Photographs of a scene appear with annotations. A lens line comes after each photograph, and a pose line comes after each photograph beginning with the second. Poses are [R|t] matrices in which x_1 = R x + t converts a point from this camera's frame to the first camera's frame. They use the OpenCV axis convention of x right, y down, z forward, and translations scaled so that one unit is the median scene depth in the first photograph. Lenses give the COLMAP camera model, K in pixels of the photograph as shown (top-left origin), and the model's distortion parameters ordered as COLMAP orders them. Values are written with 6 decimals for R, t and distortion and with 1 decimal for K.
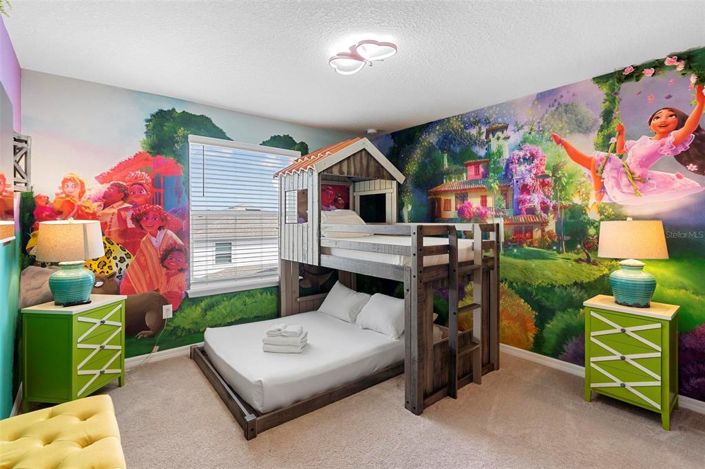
lens RADIAL K [[323.5, 0, 353.3], [0, 323.5, 219.2], [0, 0, 1]] dist [-0.002033, -0.000316]
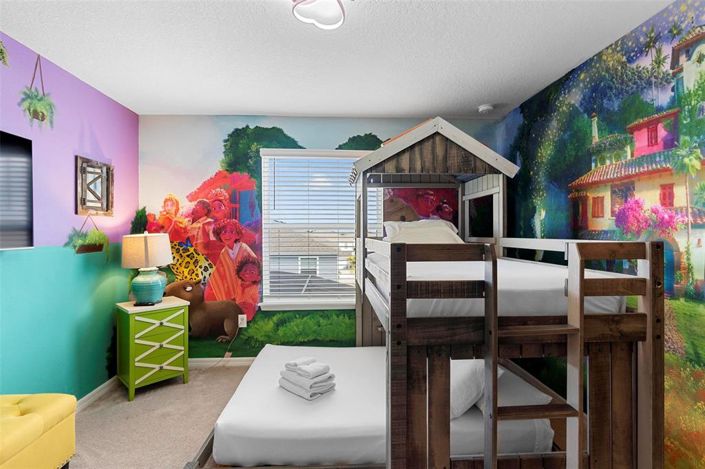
lens RADIAL K [[328.5, 0, 353.8], [0, 328.5, 233.8], [0, 0, 1]] dist [-0.004236, 0.001707]
pose [[0.815941, 0.001416, -0.578134, 0.320721], [0.000589, 0.999994, 0.003279, 0.000583], [0.578135, -0.003016, 0.815935, 0.330825]]
